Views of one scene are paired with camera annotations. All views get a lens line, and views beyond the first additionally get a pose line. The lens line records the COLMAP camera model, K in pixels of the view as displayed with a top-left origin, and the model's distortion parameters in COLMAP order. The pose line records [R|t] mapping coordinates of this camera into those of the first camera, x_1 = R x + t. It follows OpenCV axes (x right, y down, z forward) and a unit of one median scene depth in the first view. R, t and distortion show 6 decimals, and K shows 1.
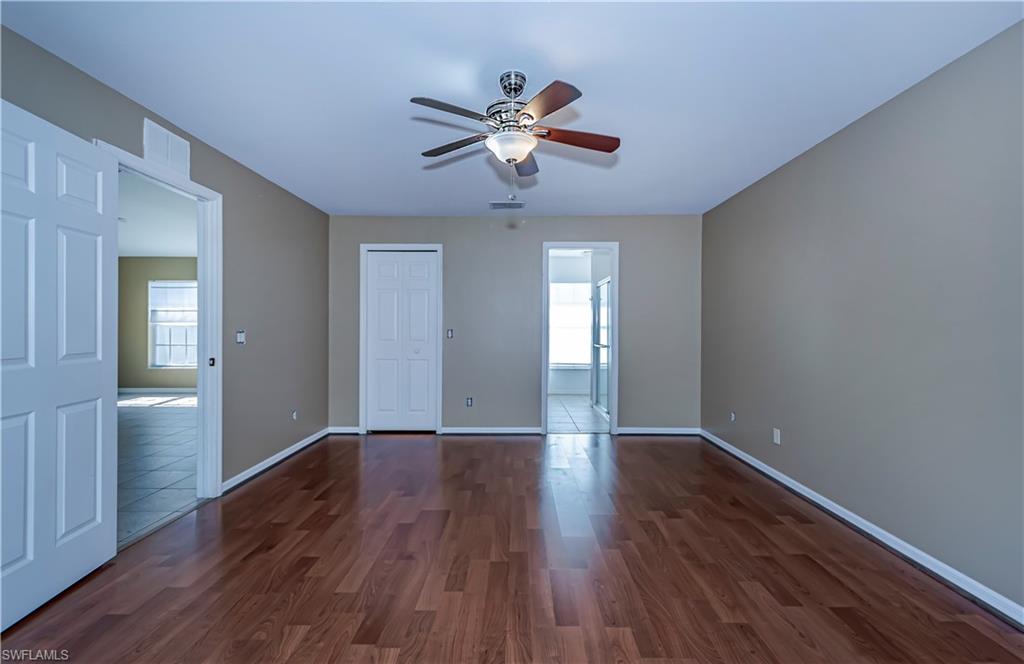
lens RADIAL K [[454.4, 0, 515.7], [0, 454.4, 328.8], [0, 0, 1]] dist [0.016596, 0.000003]
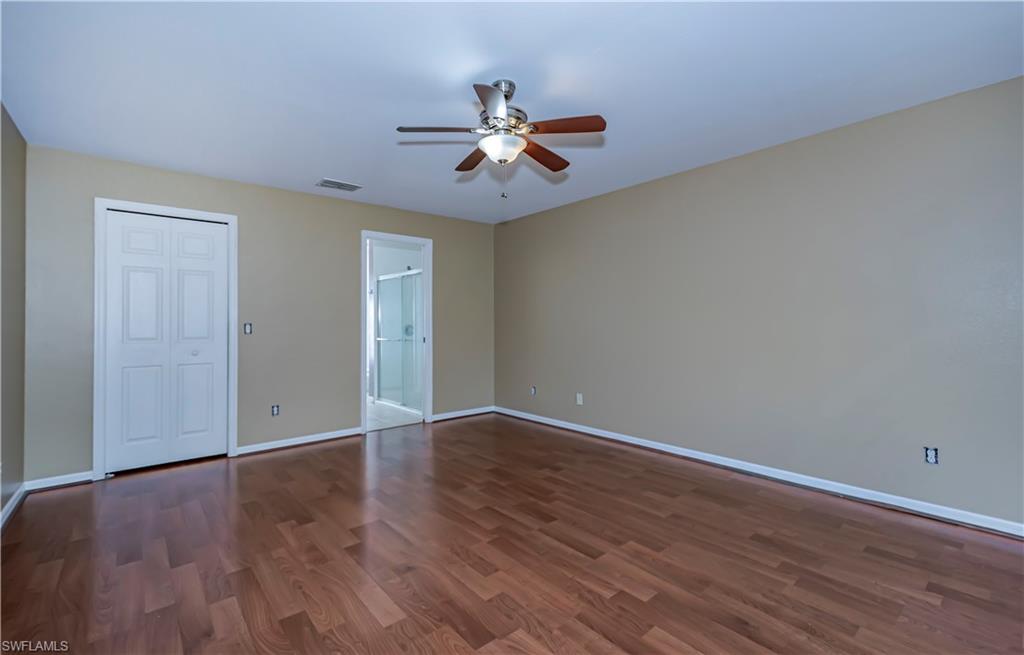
lens RADIAL K [[456.3, 0, 509.4], [0, 456.3, 318.8], [0, 0, 1]] dist [0.010033, 0.000051]
pose [[0.747719, -0.000114, 0.664015, -0.521047], [0.010139, 0.999885, -0.011245, 0.011308], [-0.663938, 0.015141, 0.747635, 0.134571]]
